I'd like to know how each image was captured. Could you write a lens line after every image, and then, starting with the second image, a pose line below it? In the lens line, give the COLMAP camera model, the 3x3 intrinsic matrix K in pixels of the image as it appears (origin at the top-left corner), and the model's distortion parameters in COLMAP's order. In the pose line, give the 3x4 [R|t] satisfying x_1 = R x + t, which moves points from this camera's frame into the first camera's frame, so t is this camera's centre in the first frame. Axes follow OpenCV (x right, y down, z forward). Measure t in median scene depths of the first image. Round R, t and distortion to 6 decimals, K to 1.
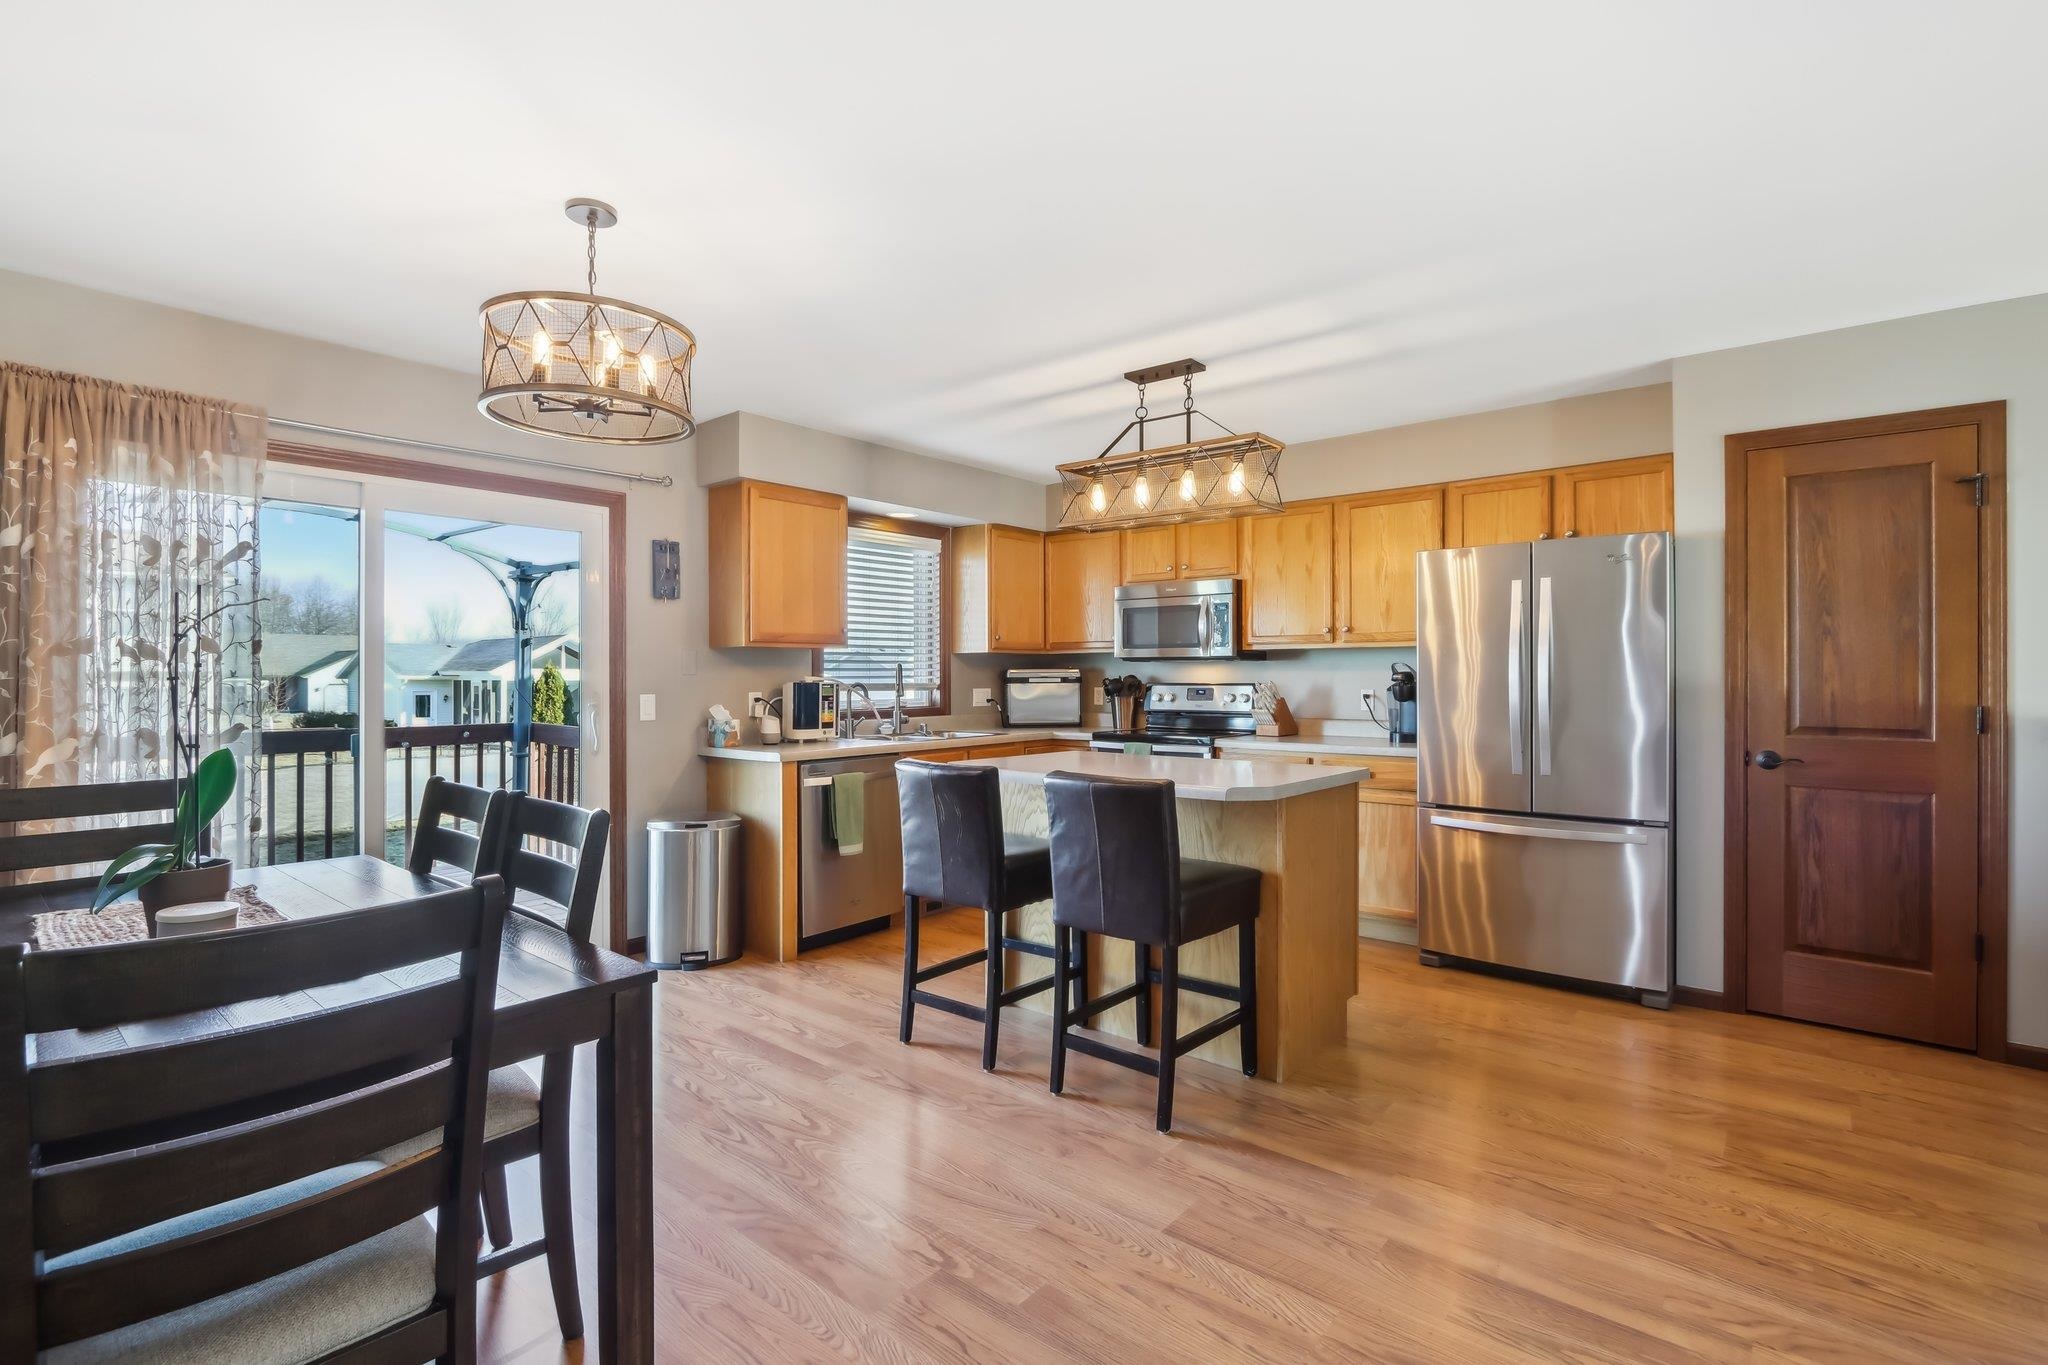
lens RADIAL K [[949.3, 0, 1027.7], [0, 949.3, 665.9], [0, 0, 1]] dist [-0.002798, -0.000137]
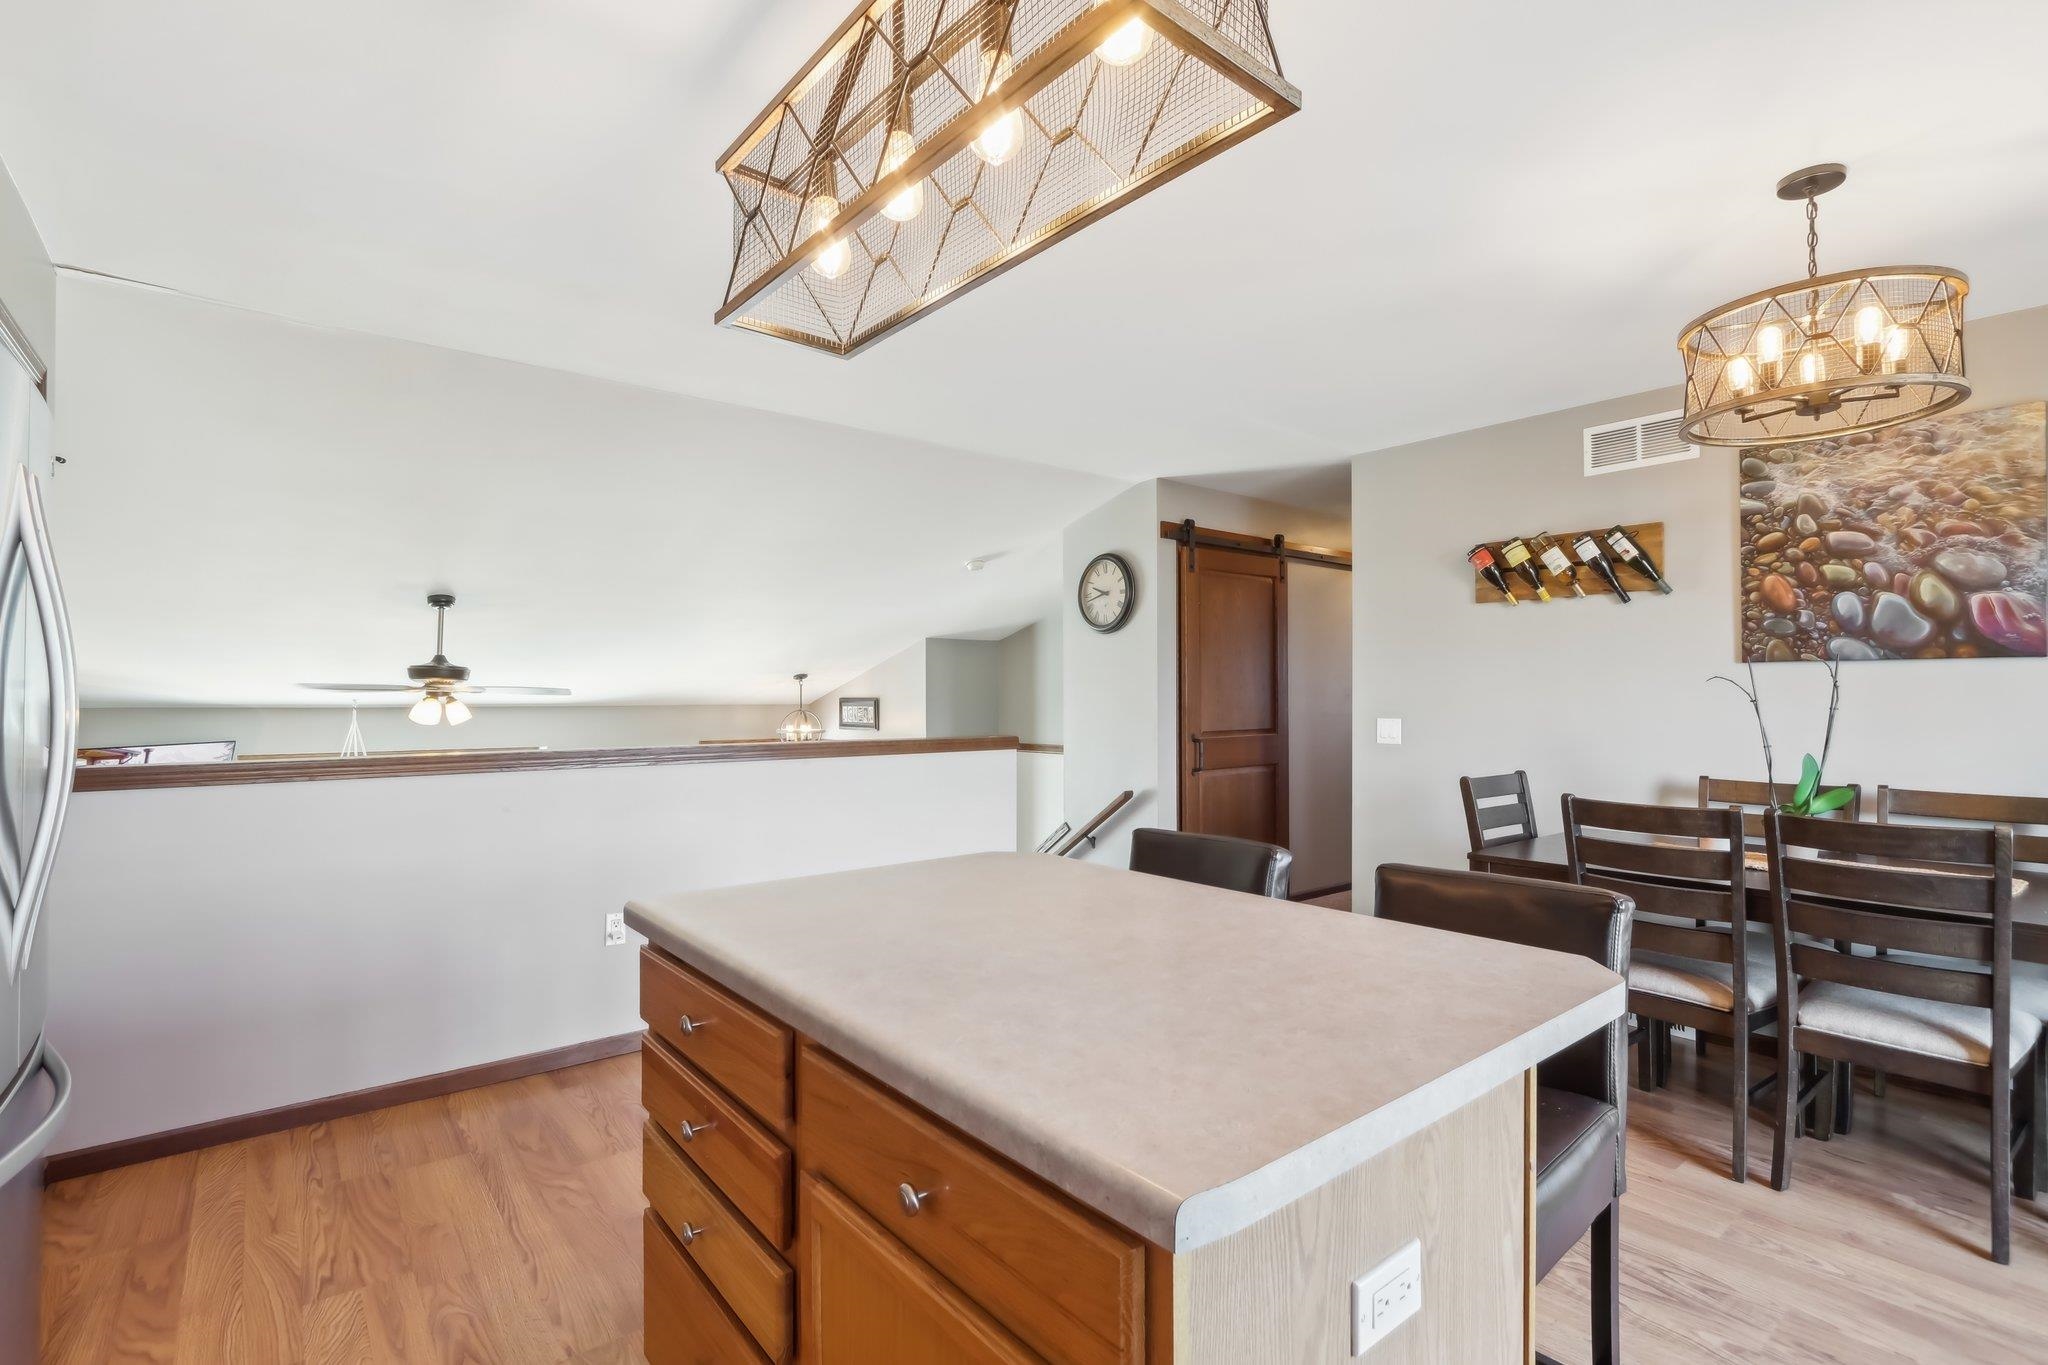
lens RADIAL K [[961.7, 0, 1019.7], [0, 961.7, 693.9], [0, 0, 1]] dist [-0.011879, 0.000487]
pose [[-0.978428, 0.003633, 0.206557, 0.042257], [0.000678, 0.999896, -0.014375, 0.004651], [-0.206588, -0.013924, -0.978329, 1.111365]]
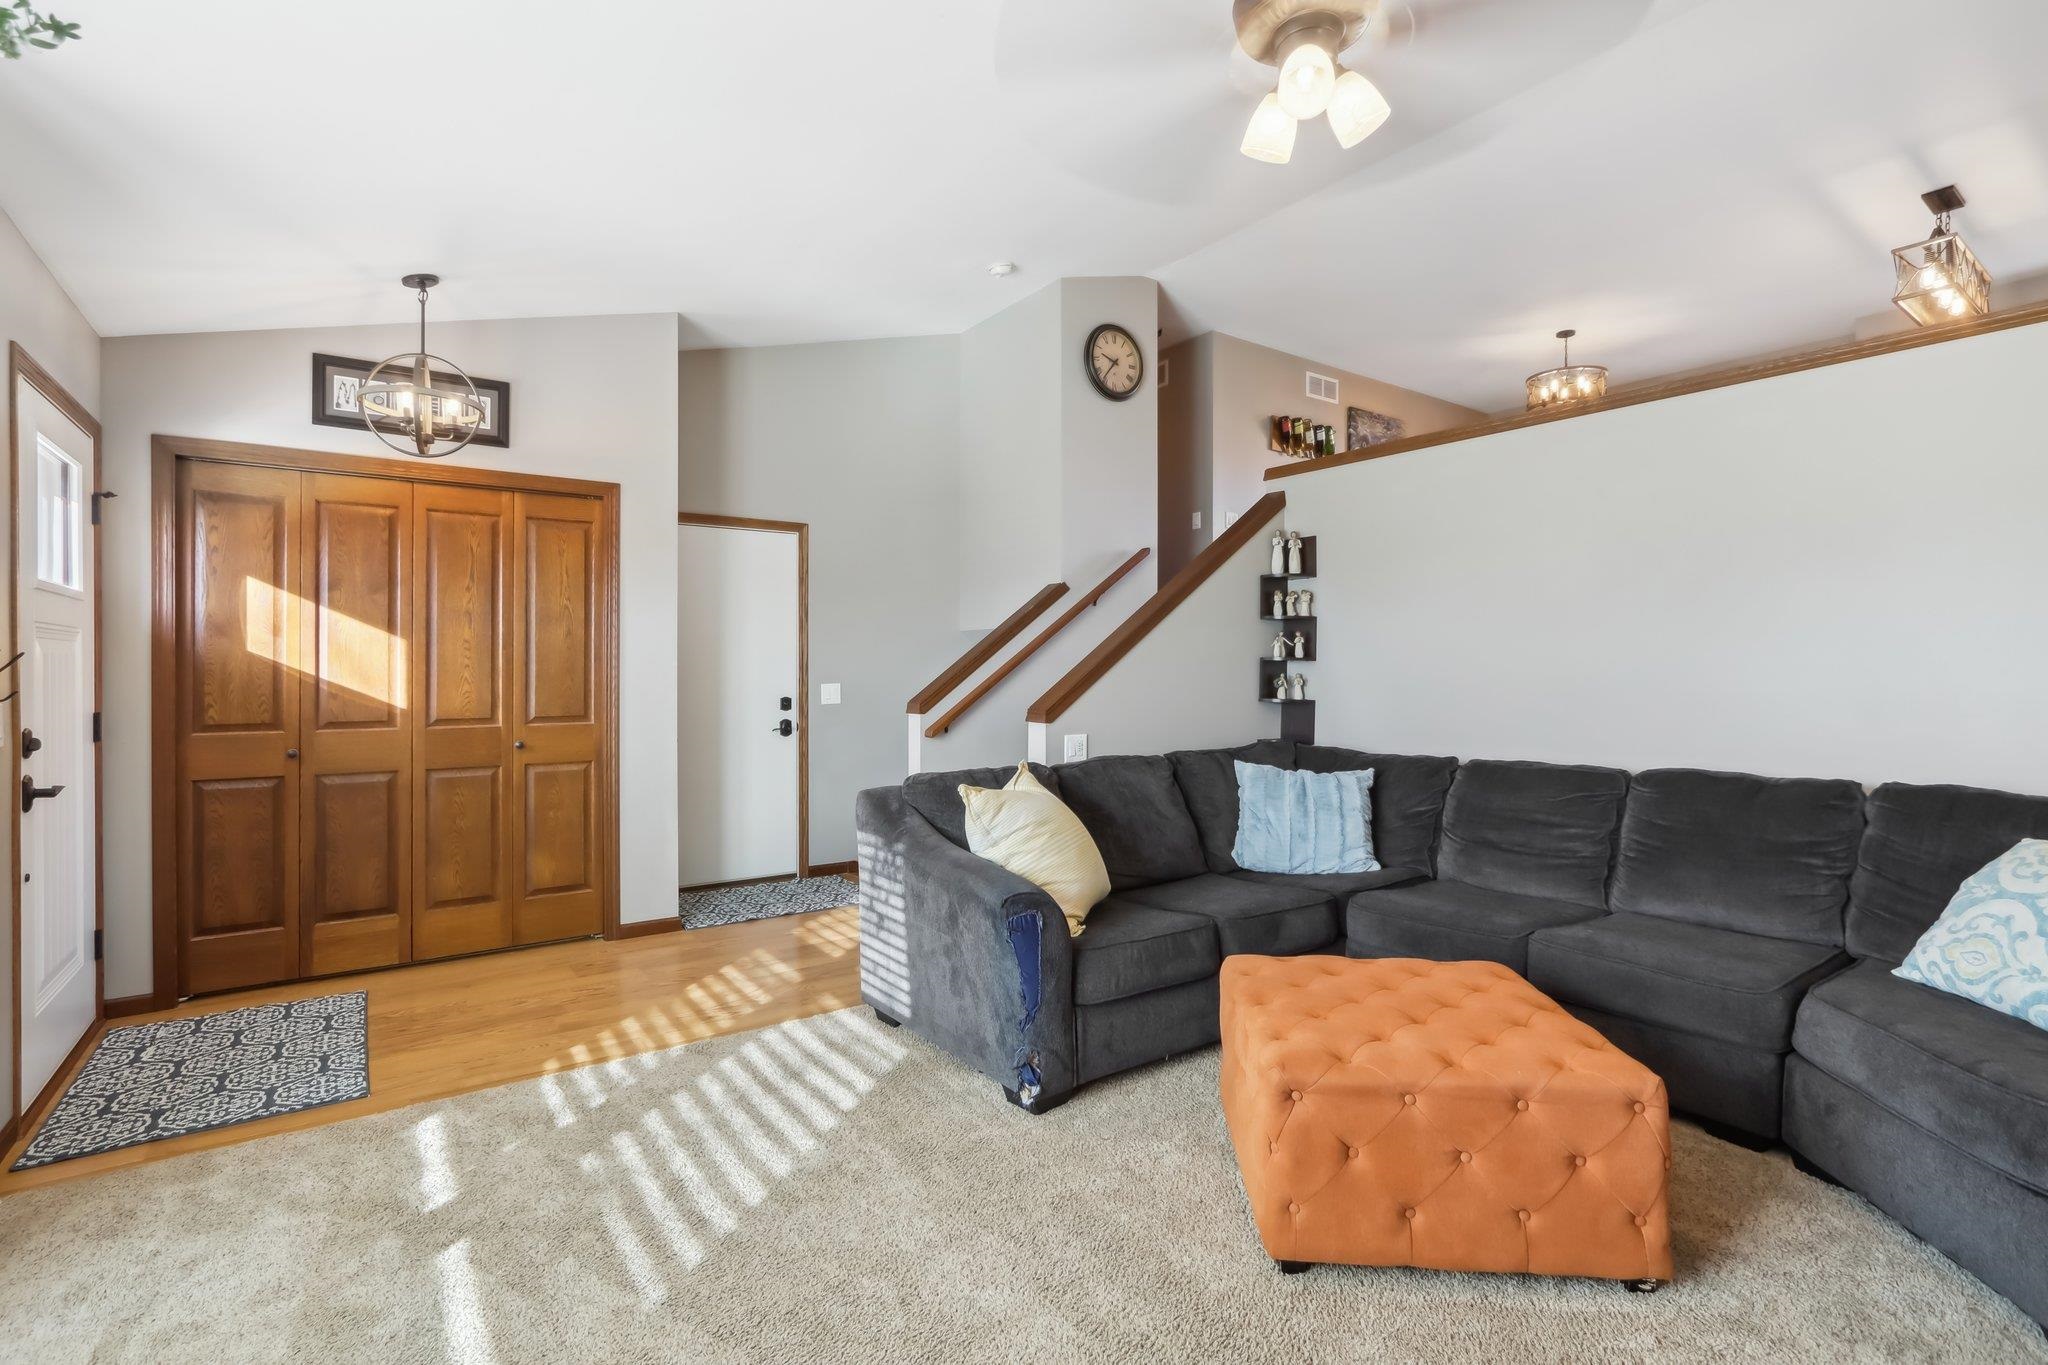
lens RADIAL K [[935.2, 0, 996.2], [0, 935.2, 681.9], [0, 0, 1]] dist [-0.028483, 0.000103]
pose [[-0.272643, 0.009807, -0.962065, 1.461025], [0.005468, 0.999948, 0.008643, 0.281966], [0.962100, -0.002904, -0.272682, 0.069396]]
